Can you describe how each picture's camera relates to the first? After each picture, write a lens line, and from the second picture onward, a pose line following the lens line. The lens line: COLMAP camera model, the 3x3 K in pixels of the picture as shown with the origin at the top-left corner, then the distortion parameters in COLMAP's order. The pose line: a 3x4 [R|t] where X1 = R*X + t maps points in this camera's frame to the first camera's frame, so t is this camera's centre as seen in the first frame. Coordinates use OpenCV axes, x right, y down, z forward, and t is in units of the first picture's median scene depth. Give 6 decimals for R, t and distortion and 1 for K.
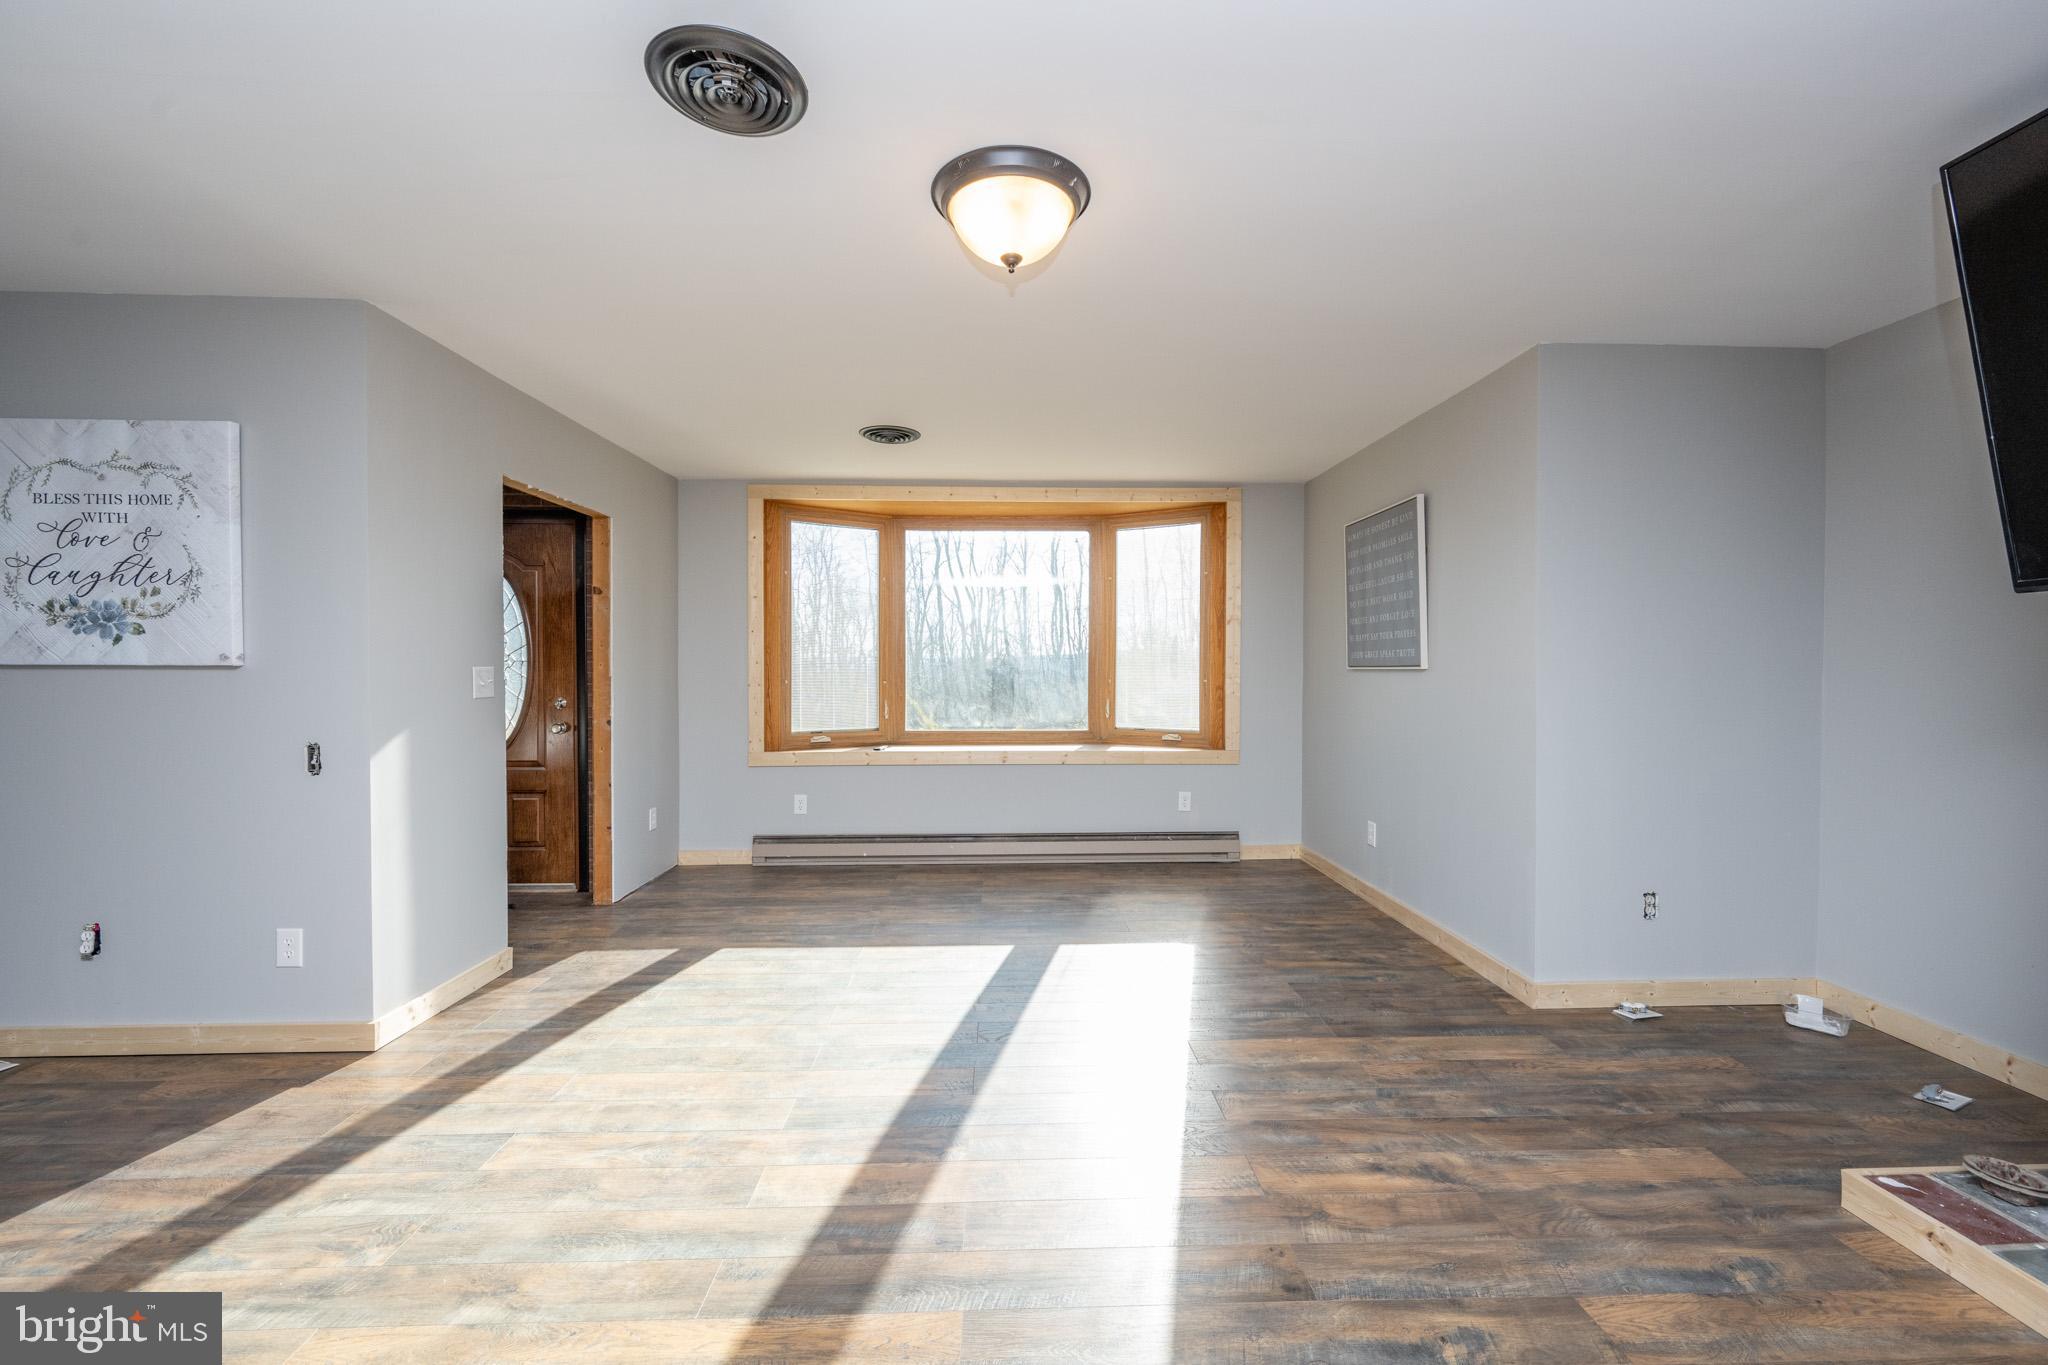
lens RADIAL K [[807.6, 0, 1027.9], [0, 807.6, 676.7], [0, 0, 1]] dist [-0.000602, 0.000001]
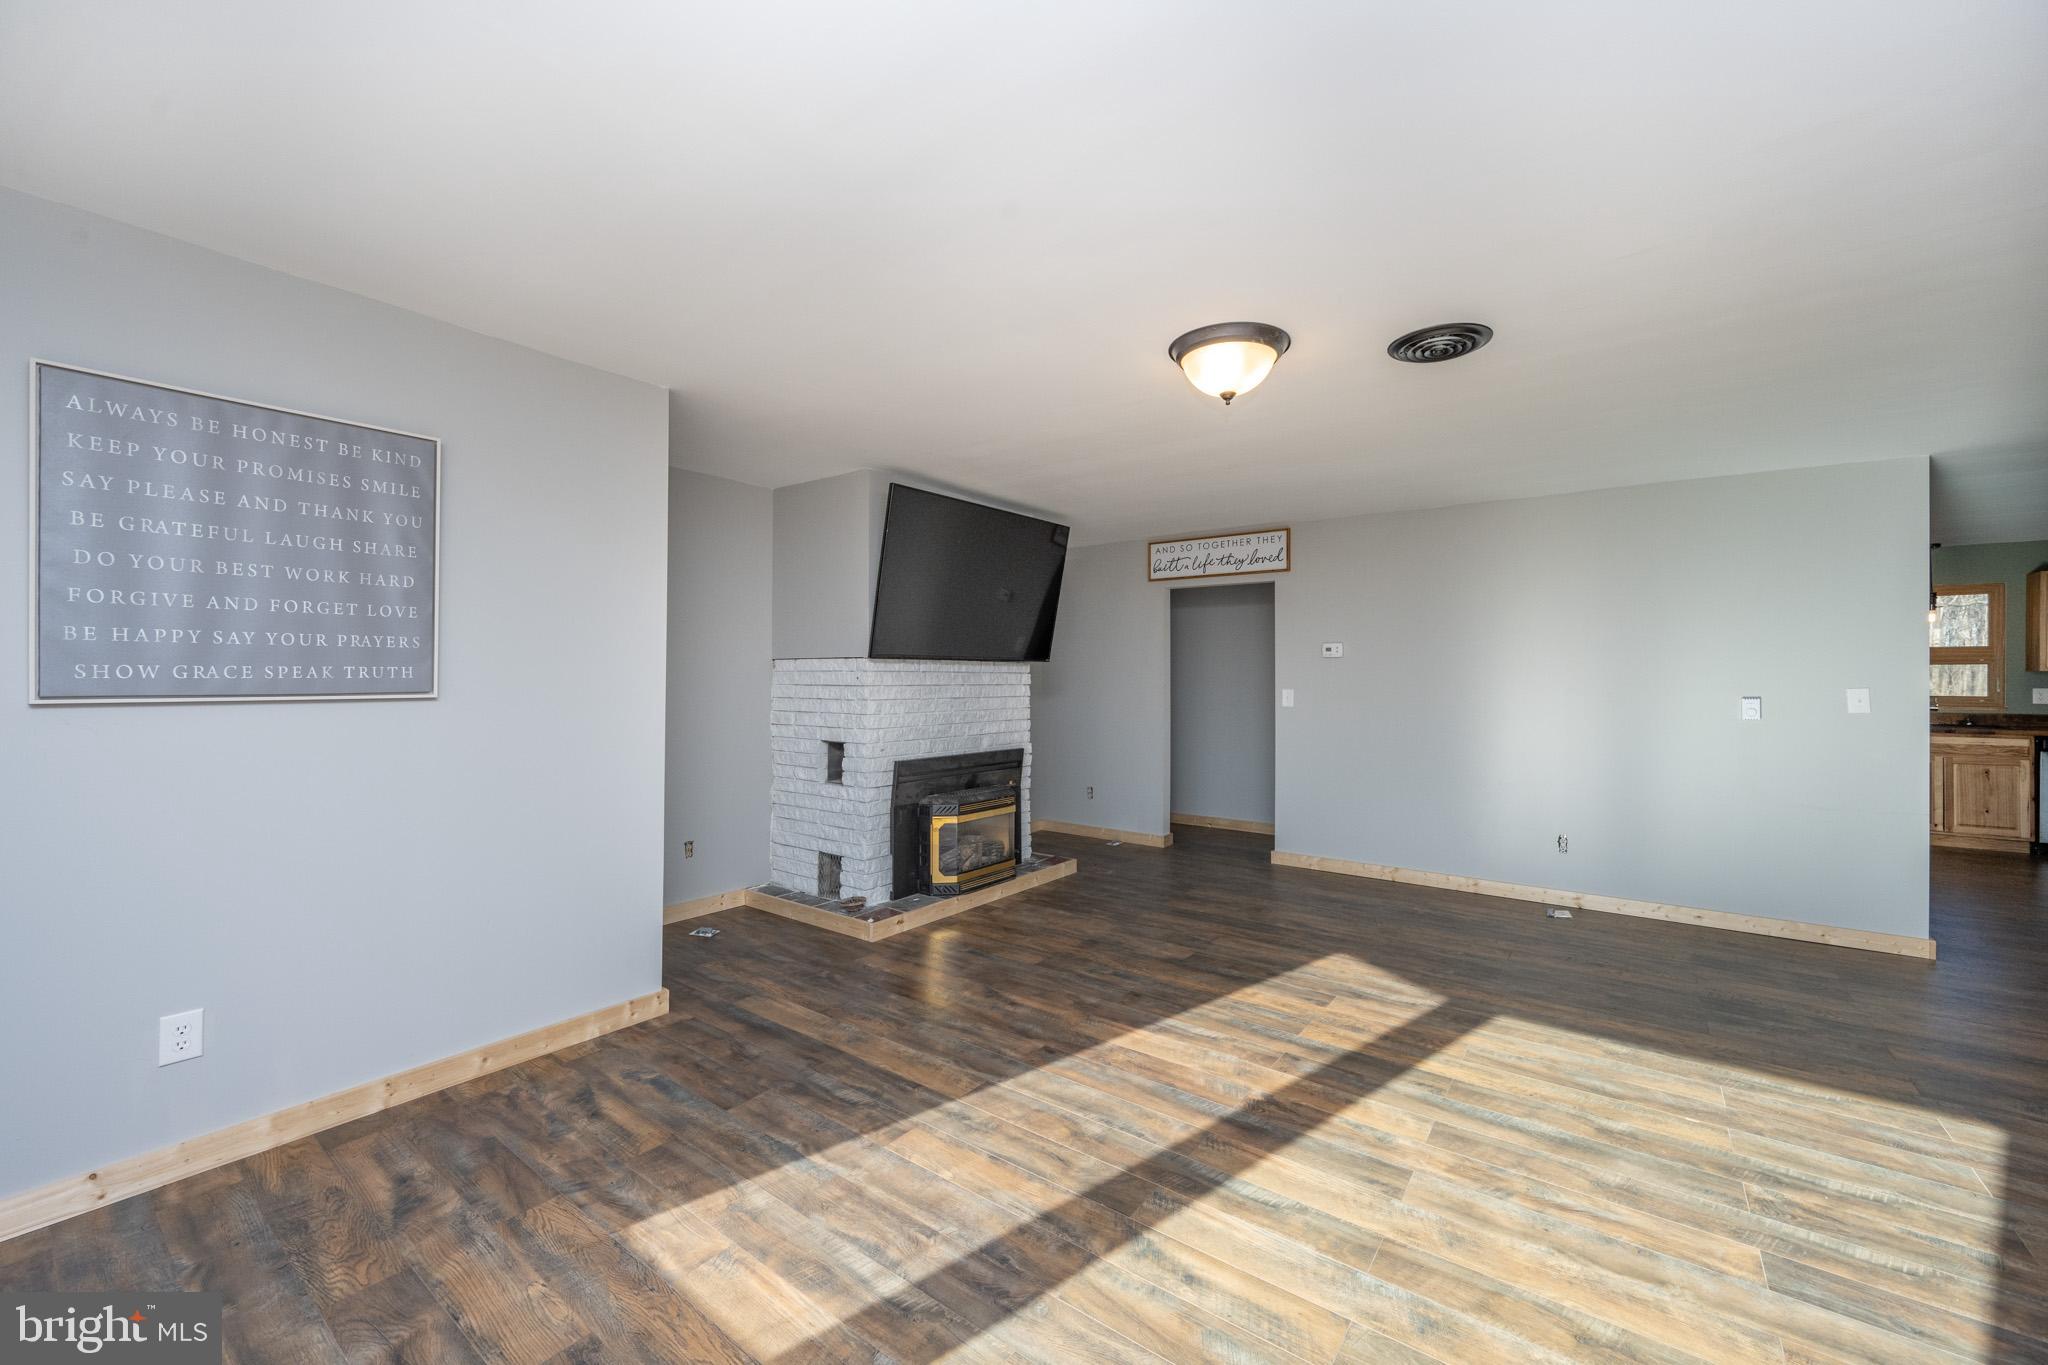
lens RADIAL K [[799.1, 0, 1034.8], [0, 799.1, 678.3], [0, 0, 1]] dist [0.000261, 0.000128]
pose [[-0.783880, -0.005244, 0.620890, -0.468840], [0.001465, 0.999946, 0.010295, -0.046399], [-0.620911, 0.008979, -0.783830, 1.761197]]
